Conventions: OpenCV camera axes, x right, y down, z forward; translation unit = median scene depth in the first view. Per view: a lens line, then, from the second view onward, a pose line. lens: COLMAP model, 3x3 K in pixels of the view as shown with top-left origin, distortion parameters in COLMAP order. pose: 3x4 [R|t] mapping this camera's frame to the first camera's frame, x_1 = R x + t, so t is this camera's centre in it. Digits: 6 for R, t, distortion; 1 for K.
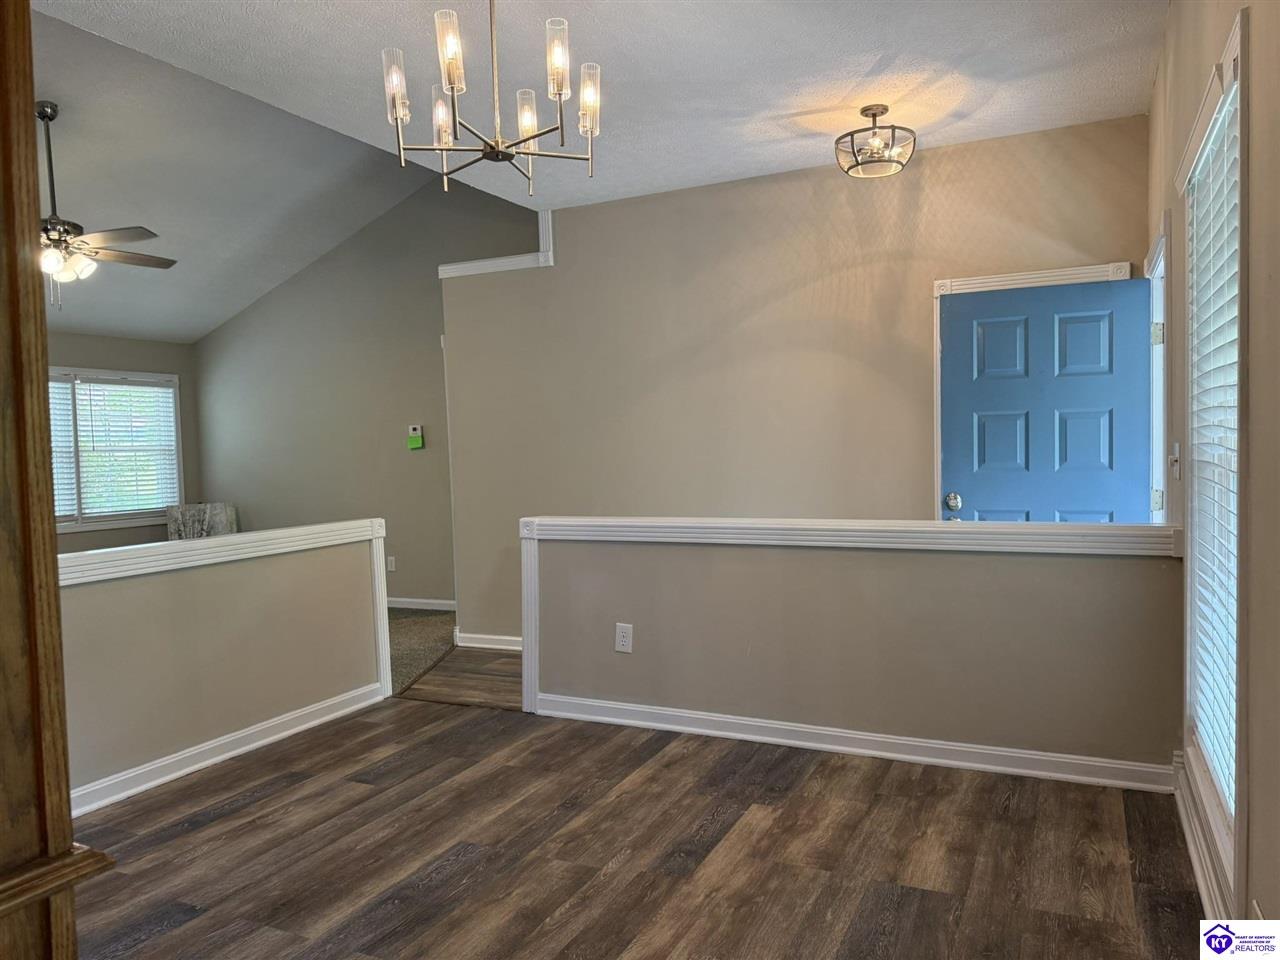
lens RADIAL K [[927.4, 0, 639.3], [0, 927.4, 483.8], [0, 0, 1]] dist [0.004246, -0.001005]
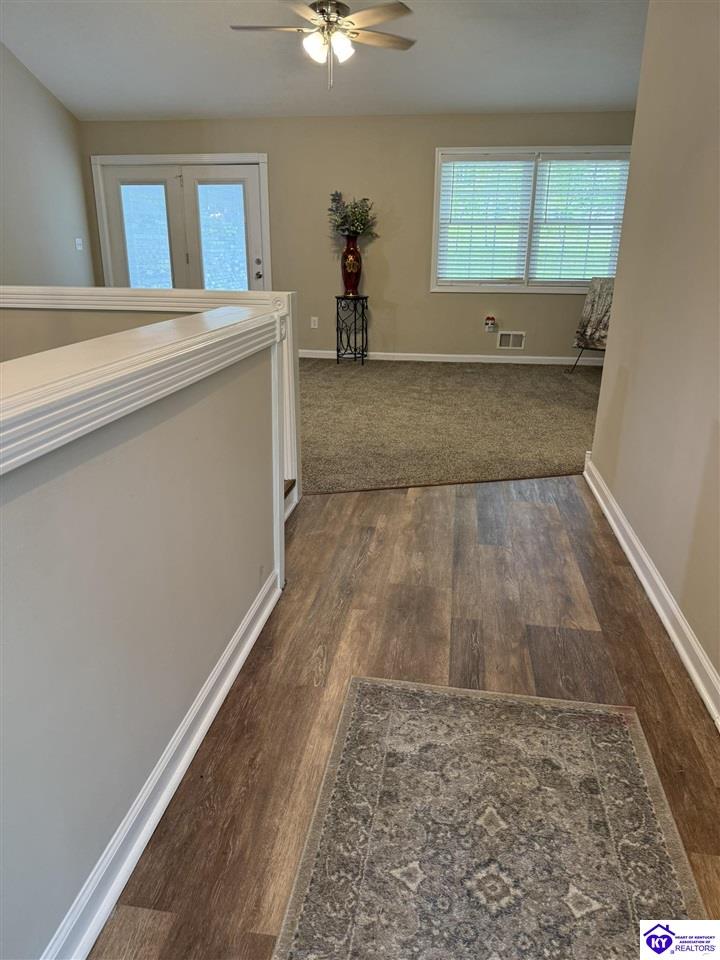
lens RADIAL K [[695.6, 0, 358.0], [0, 695.6, 482.3], [0, 0, 1]] dist [0.004246, -0.001005]
pose [[0.288739, 0.340865, -0.894674, 0.249553], [-0.051195, 0.938635, 0.341092, -0.016457], [0.956038, -0.052683, 0.288471, 0.510304]]
